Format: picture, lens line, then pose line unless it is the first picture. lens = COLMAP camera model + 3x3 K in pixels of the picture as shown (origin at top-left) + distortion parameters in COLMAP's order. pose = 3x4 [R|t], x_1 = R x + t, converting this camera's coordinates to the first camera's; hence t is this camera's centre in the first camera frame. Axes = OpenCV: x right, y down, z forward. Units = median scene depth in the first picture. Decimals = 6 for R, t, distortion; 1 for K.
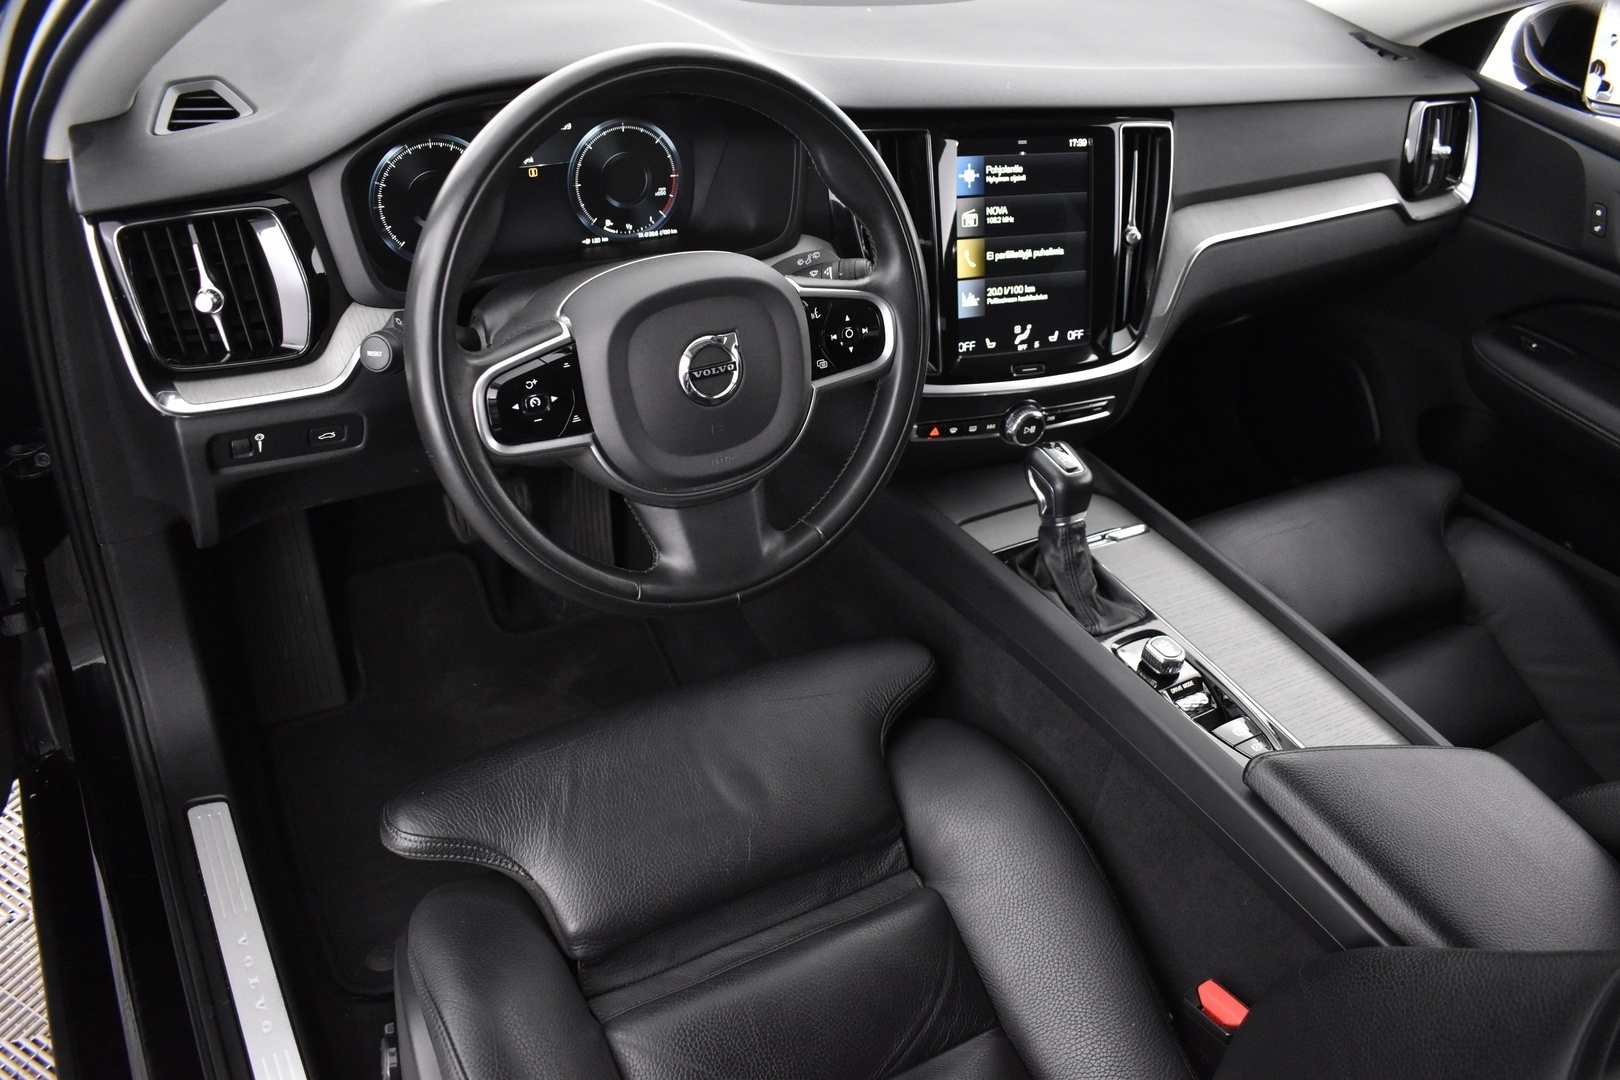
lens RADIAL K [[1229.0, 0, 813.7], [0, 1229.0, 545.4], [0, 0, 1]] dist [-0.105361, 0.020062]
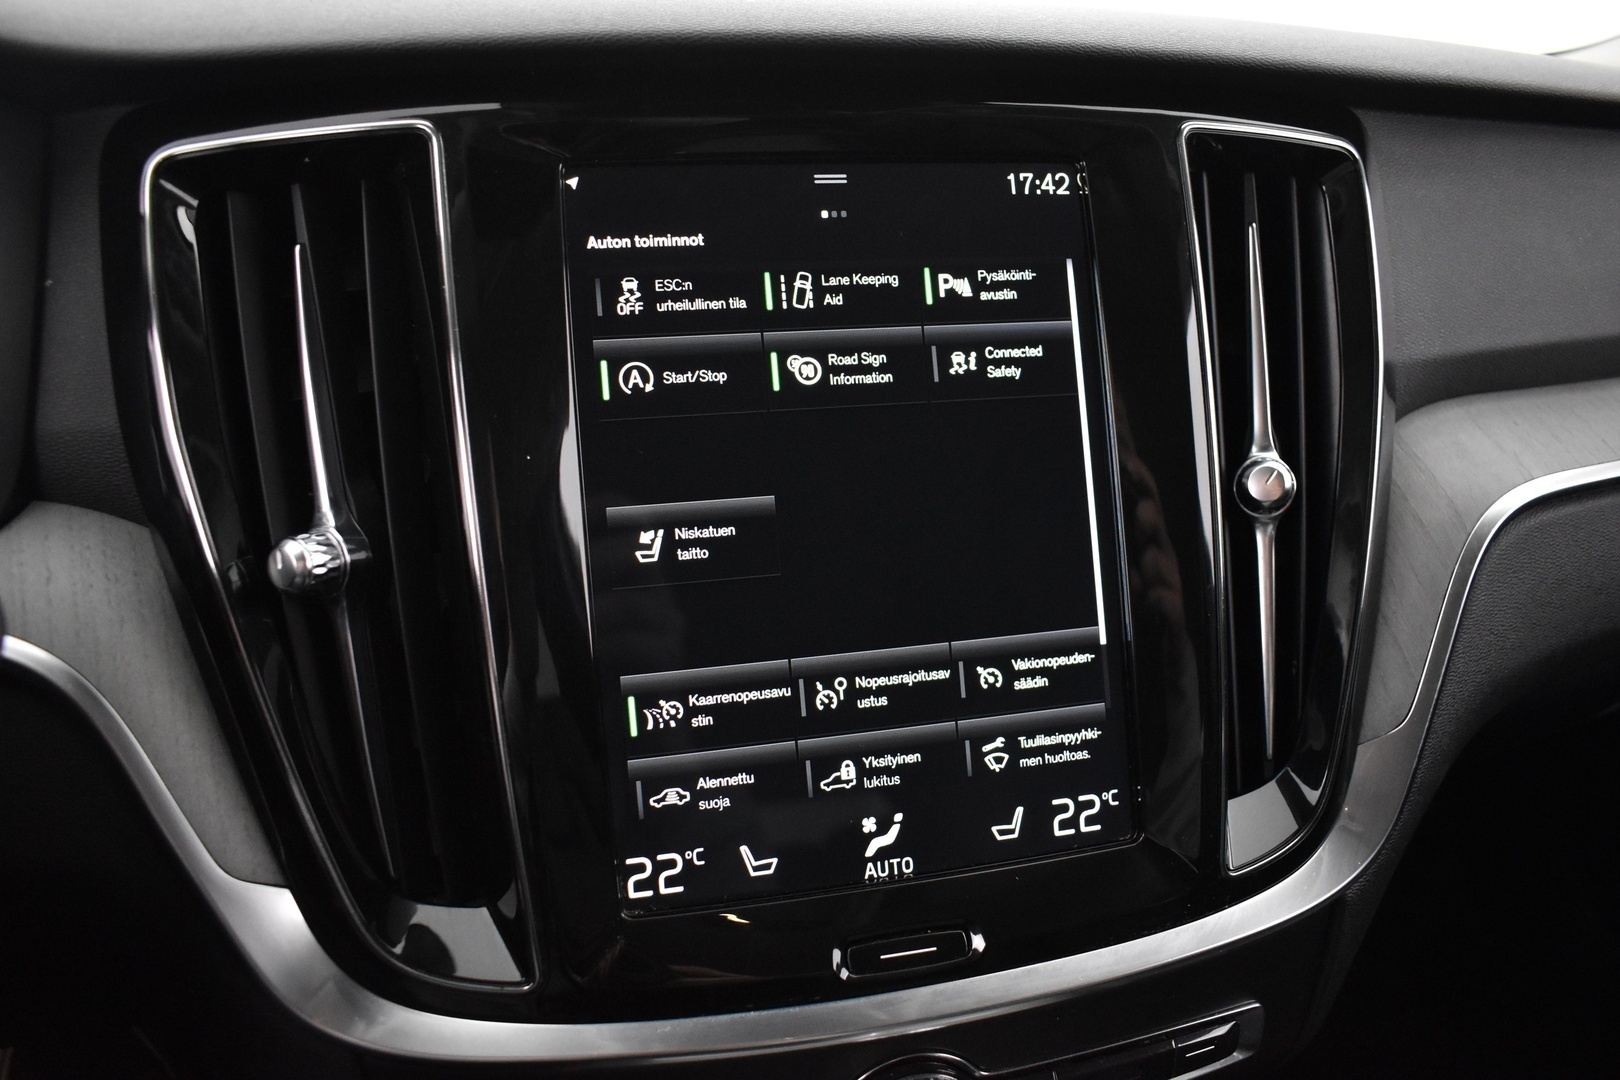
lens RADIAL K [[1229.0, 0, 815.5], [0, 1229.0, 536.2], [0, 0, 1]] dist [-0.105361, 0.020062]
pose [[0.982043, -0.040791, -0.184195, 0.215307], [-0.015959, 0.954884, -0.296551, -0.155300], [0.187981, 0.294166, 0.937086, 0.725049]]
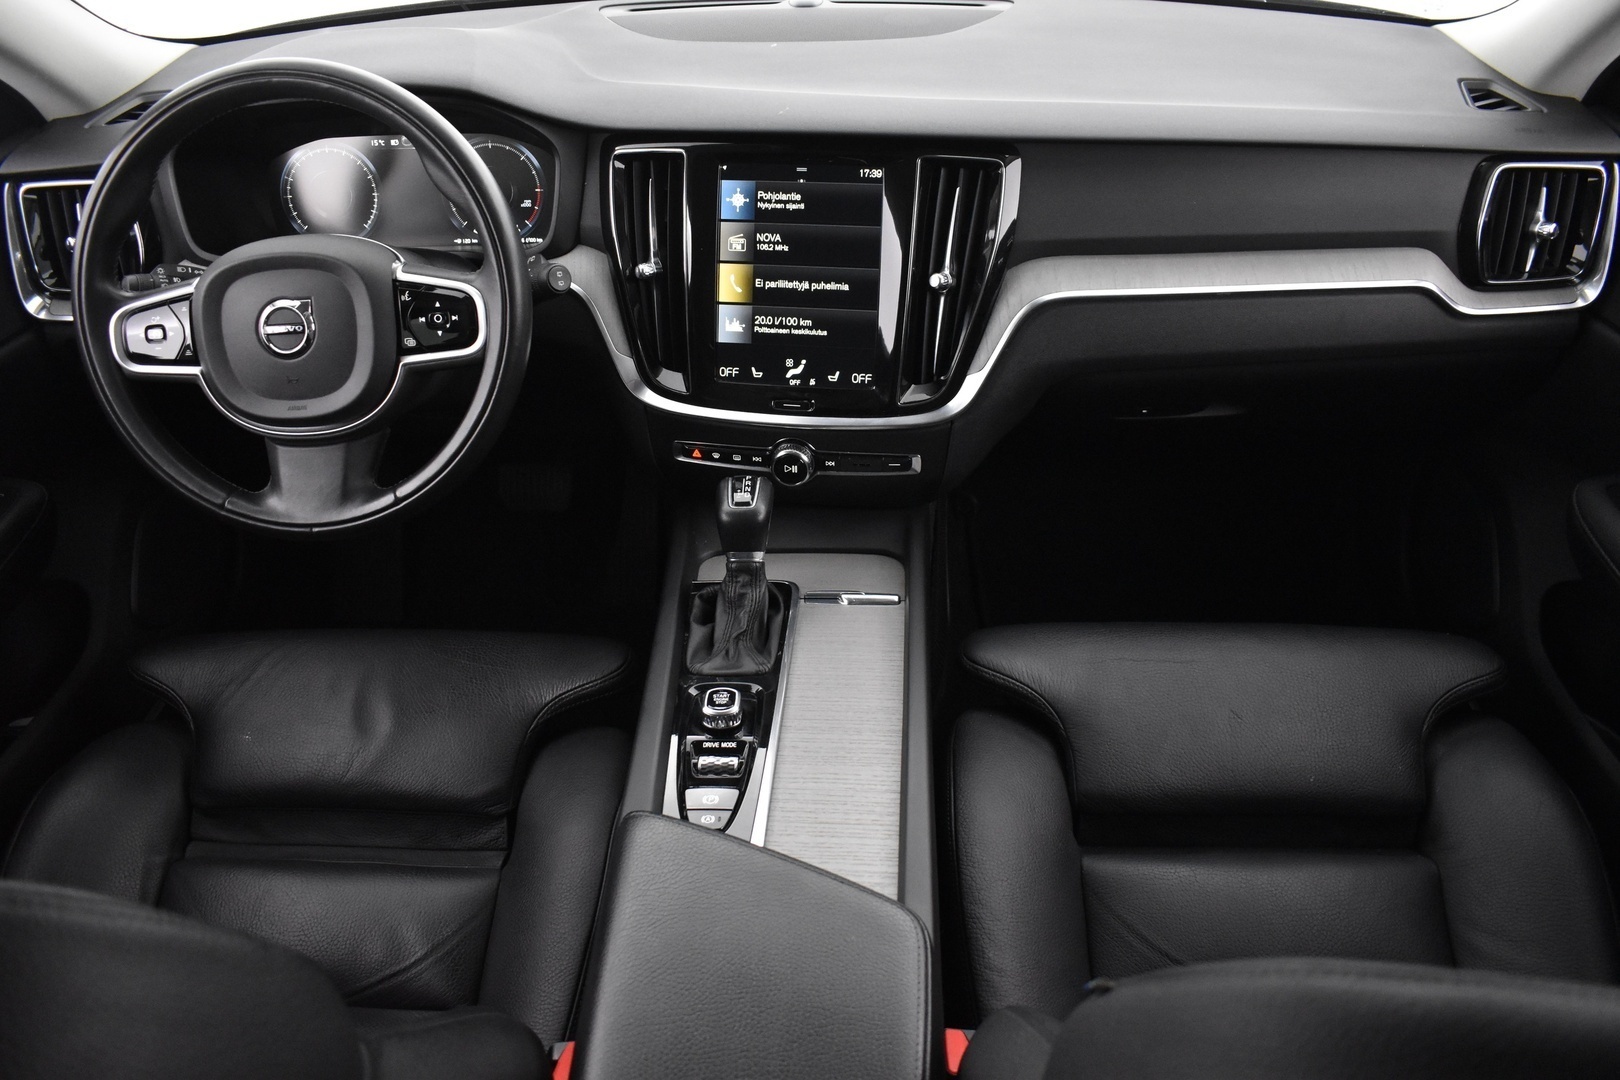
lens RADIAL K [[1229.0, 0, 807.4], [0, 1229.0, 536.6], [0, 0, 1]] dist [-0.105361, 0.020062]
pose [[0.835662, 0.191556, -0.514757, 0.714628], [-0.231221, 0.972810, -0.013355, -0.035002], [0.498202, 0.130183, 0.857232, 0.202489]]
